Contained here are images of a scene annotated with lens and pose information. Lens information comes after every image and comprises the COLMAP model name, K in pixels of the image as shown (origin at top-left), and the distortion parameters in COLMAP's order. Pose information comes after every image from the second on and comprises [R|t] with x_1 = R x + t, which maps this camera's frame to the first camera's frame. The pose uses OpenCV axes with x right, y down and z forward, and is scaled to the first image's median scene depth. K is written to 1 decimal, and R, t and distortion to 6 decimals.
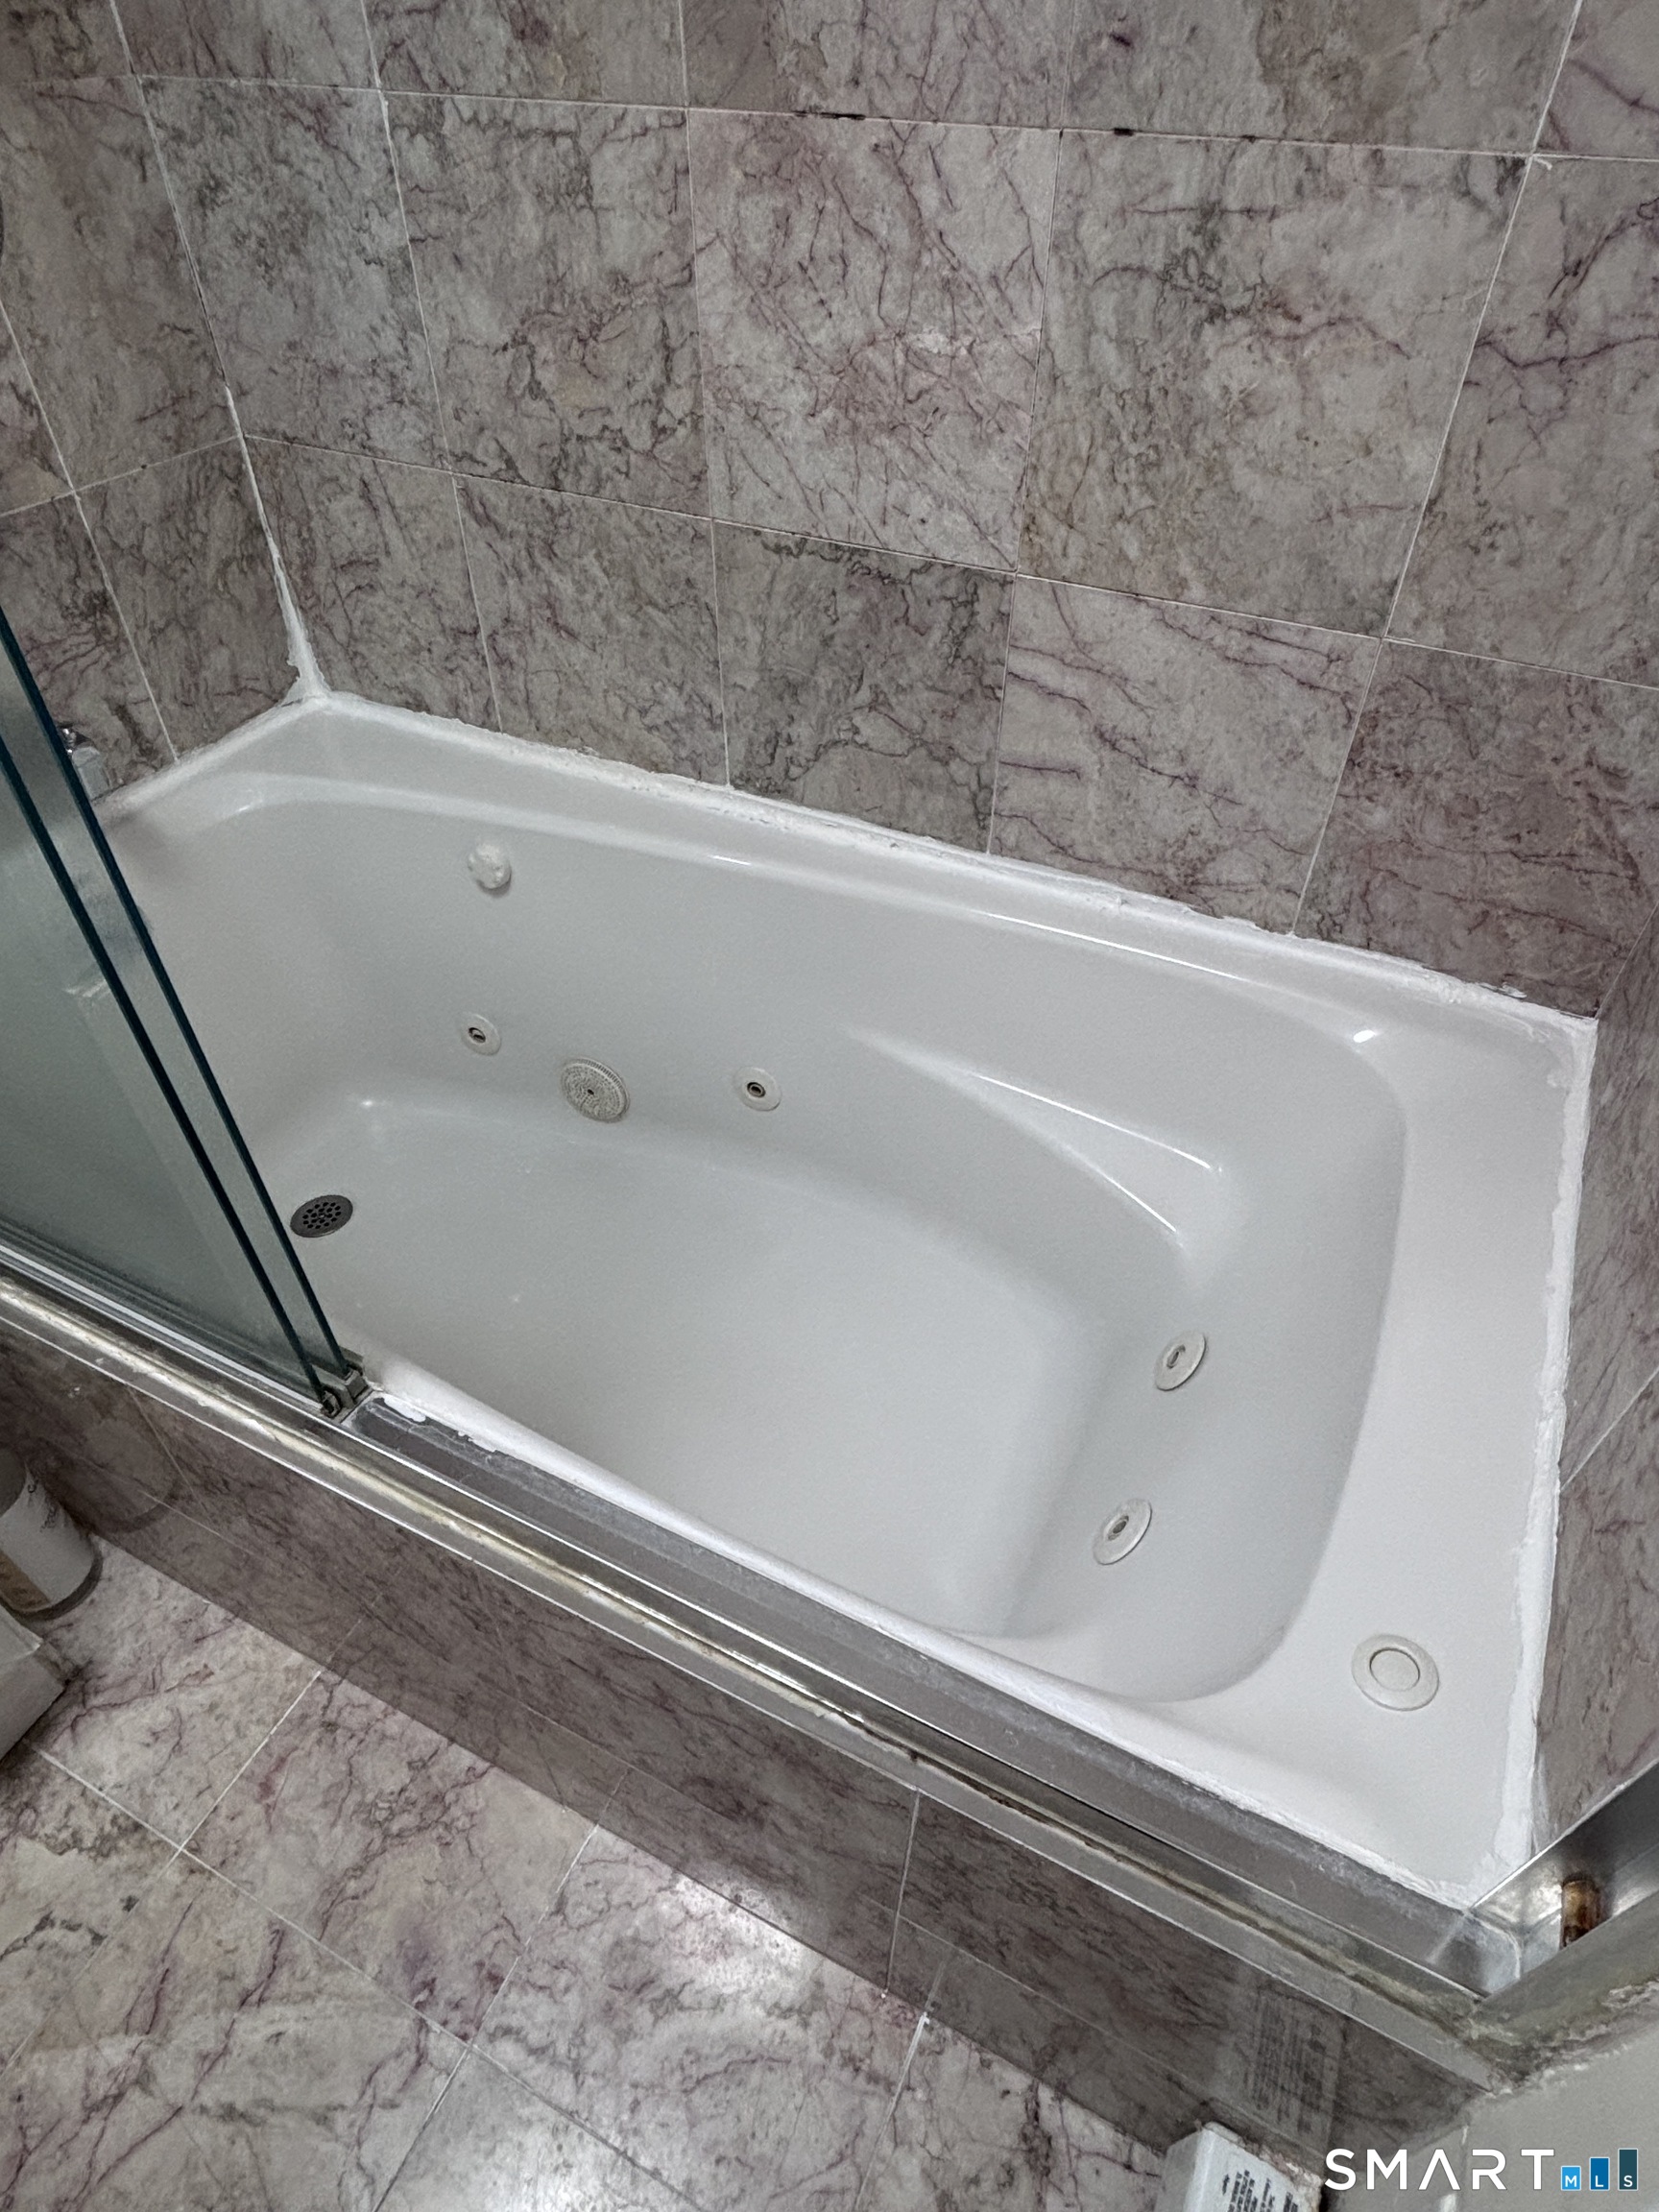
lens RADIAL K [[1245.5, 0, 851.2], [0, 1245.5, 1105.0], [0, 0, 1]] dist [-0.004121, -0.001649]
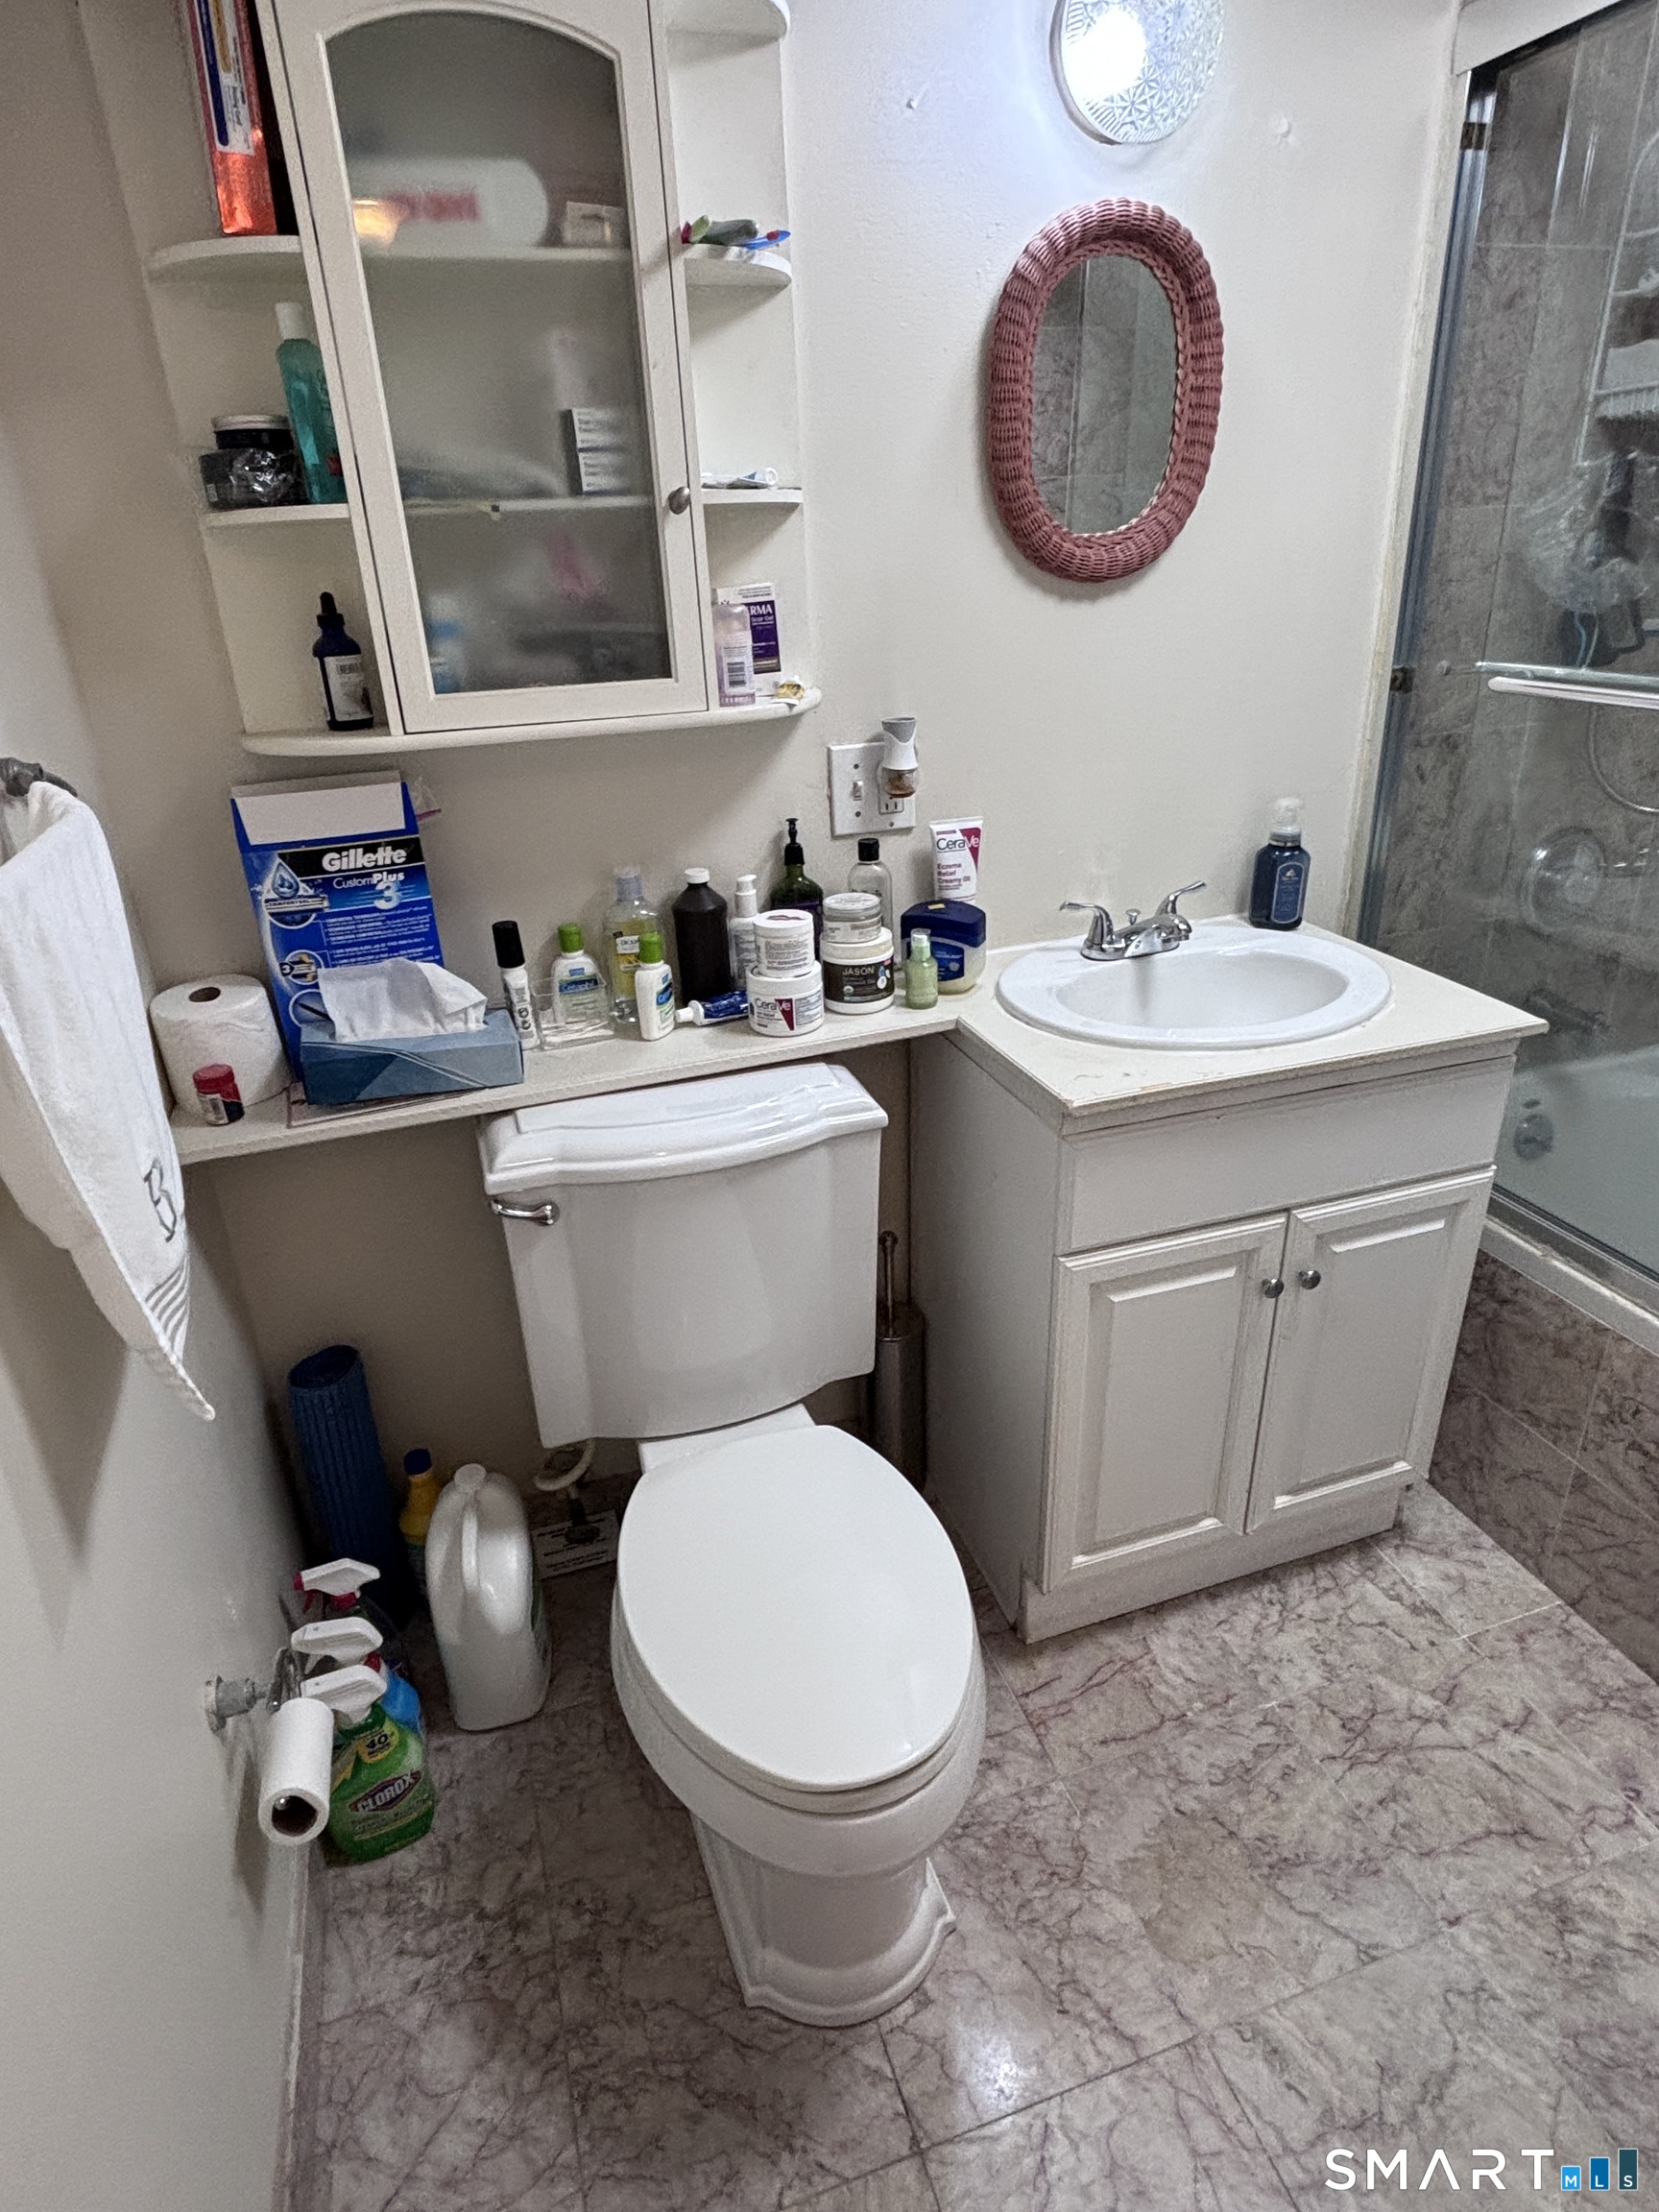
lens RADIAL K [[1249.2, 0, 848.6], [0, 1249.2, 1108.8], [0, 0, 1]] dist [0.049499, -0.061017]
pose [[0.710004, 0.257490, -0.655434, -0.192388], [-0.450413, 0.881519, -0.141605, 0.526912], [0.541315, 0.395757, 0.741859, -0.805419]]
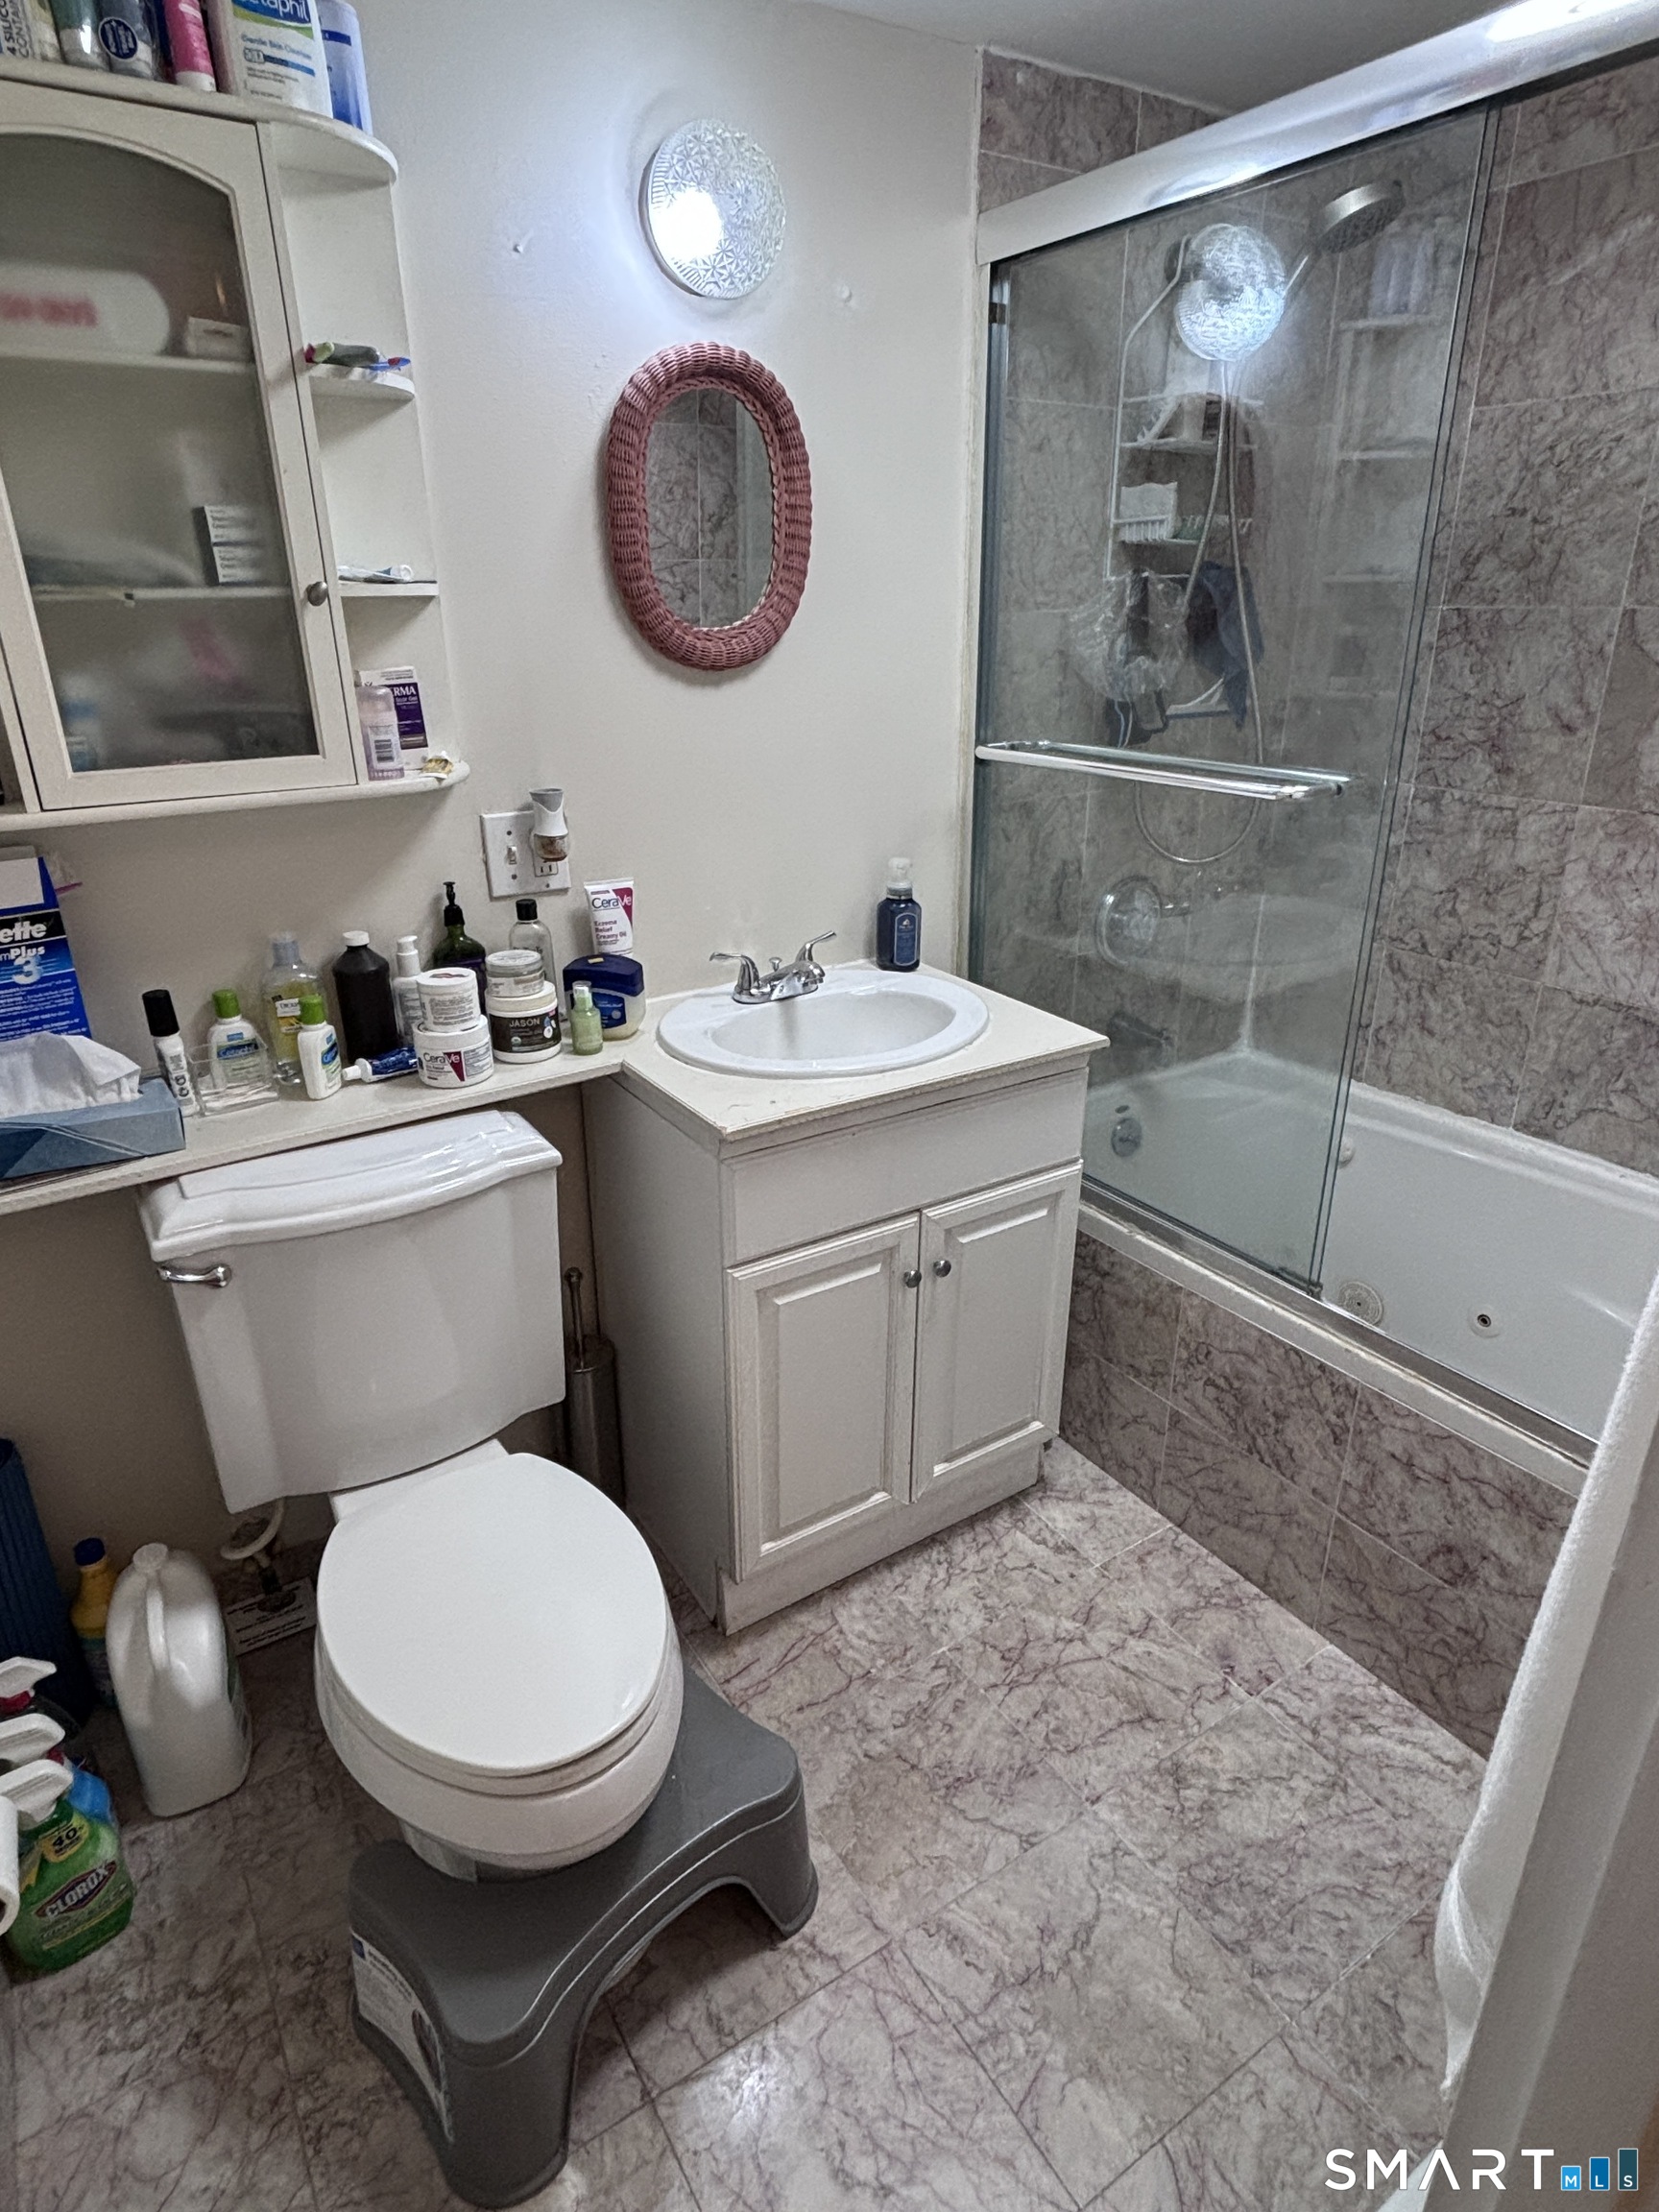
lens RADIAL K [[1249.2, 0, 848.6], [0, 1249.2, 1108.8], [0, 0, 1]] dist [0.049499, -0.061017]
pose [[0.864857, 0.180270, -0.468535, -0.091869], [-0.335586, 0.901733, -0.272506, 0.556919], [0.373369, 0.392913, 0.840366, -0.891020]]
